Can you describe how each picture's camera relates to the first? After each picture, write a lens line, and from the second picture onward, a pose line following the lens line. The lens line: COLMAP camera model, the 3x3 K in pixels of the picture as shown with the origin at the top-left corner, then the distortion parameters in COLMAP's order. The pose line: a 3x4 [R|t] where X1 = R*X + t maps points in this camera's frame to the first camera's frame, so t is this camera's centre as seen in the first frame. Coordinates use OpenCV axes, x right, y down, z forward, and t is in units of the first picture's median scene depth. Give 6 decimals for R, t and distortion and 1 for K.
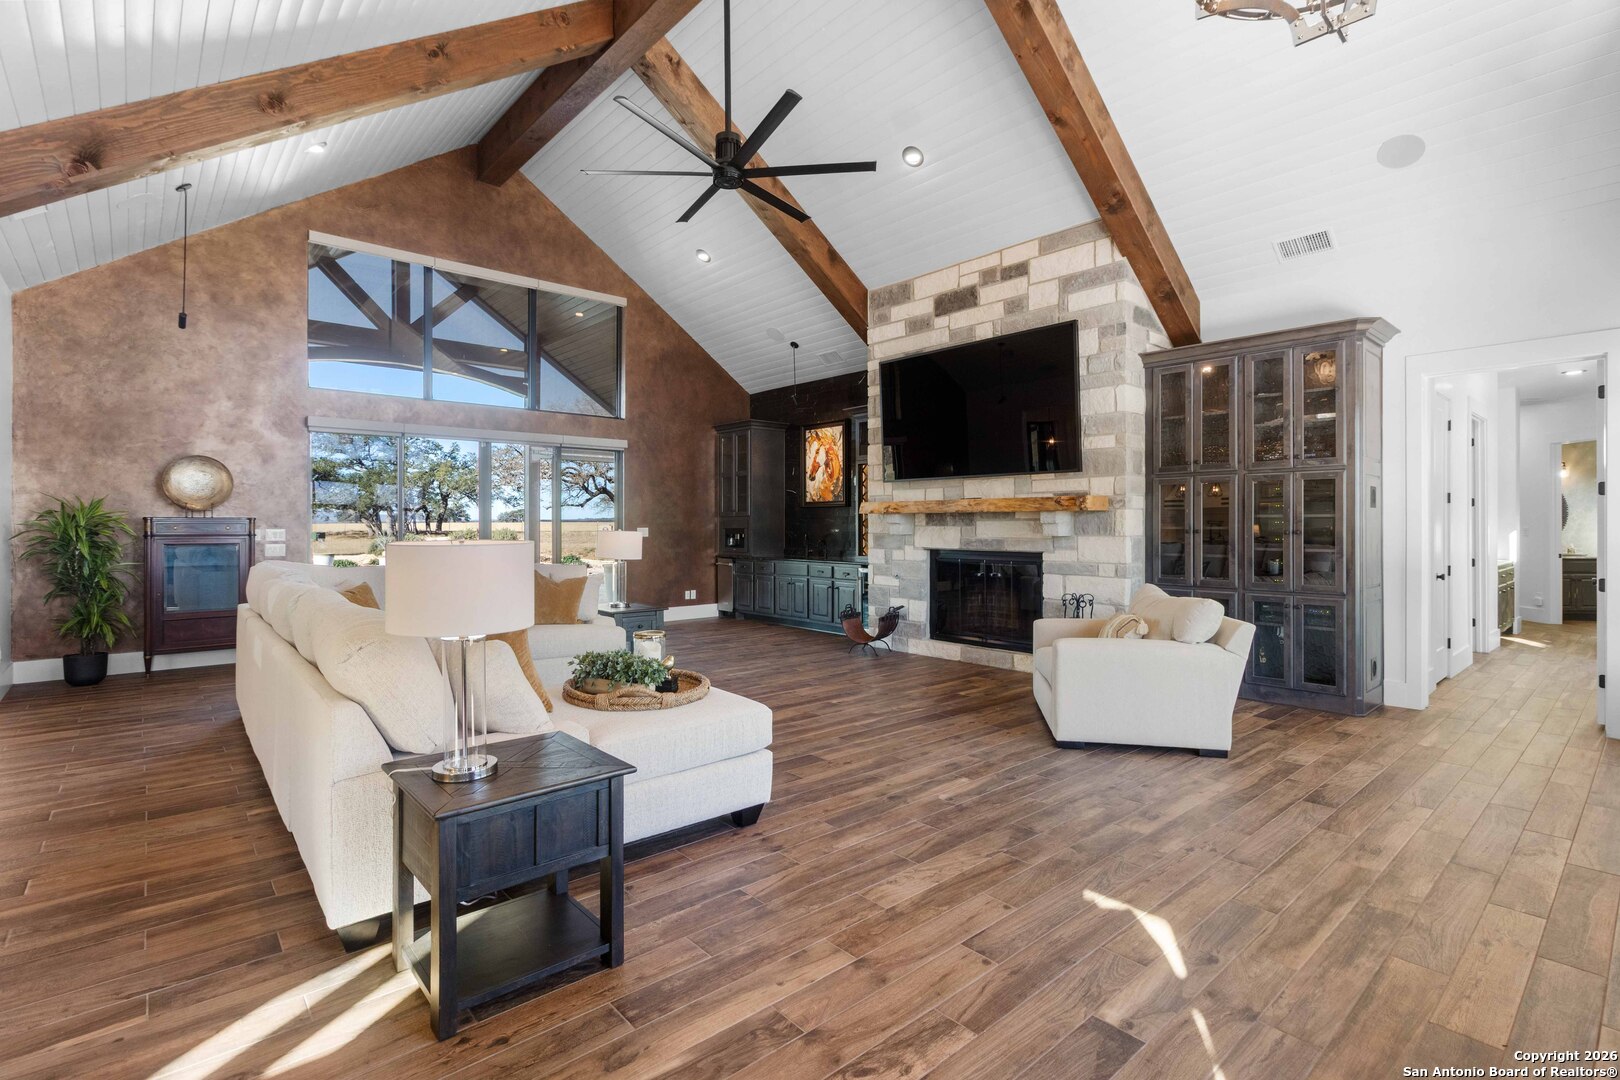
lens RADIAL K [[762.0, 0, 808.6], [0, 762.0, 529.8], [0, 0, 1]] dist [-0.000046, 0.000061]
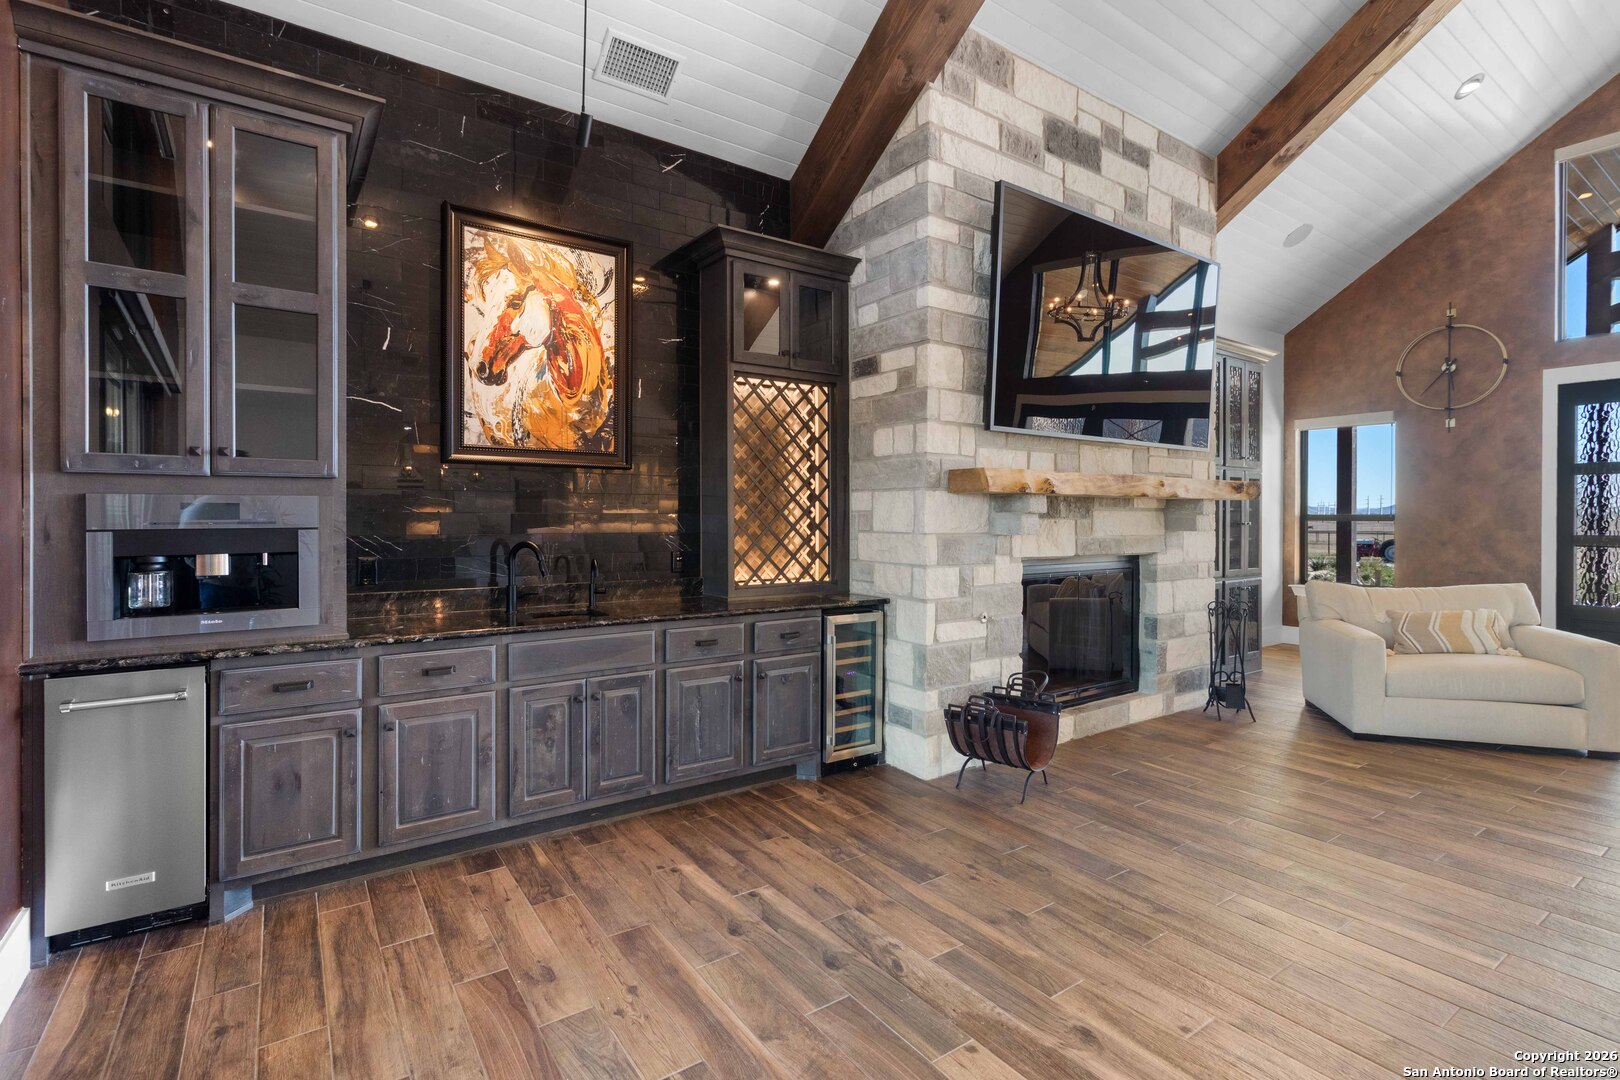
lens RADIAL K [[762.0, 0, 808.9], [0, 762.0, 528.0], [0, 0, 1]] dist [-0.000046, 0.000061]
pose [[0.117484, -0.010424, 0.993020, -0.324963], [0.006077, 0.999934, 0.009778, -0.003632], [-0.993056, 0.004886, 0.117540, 0.856127]]
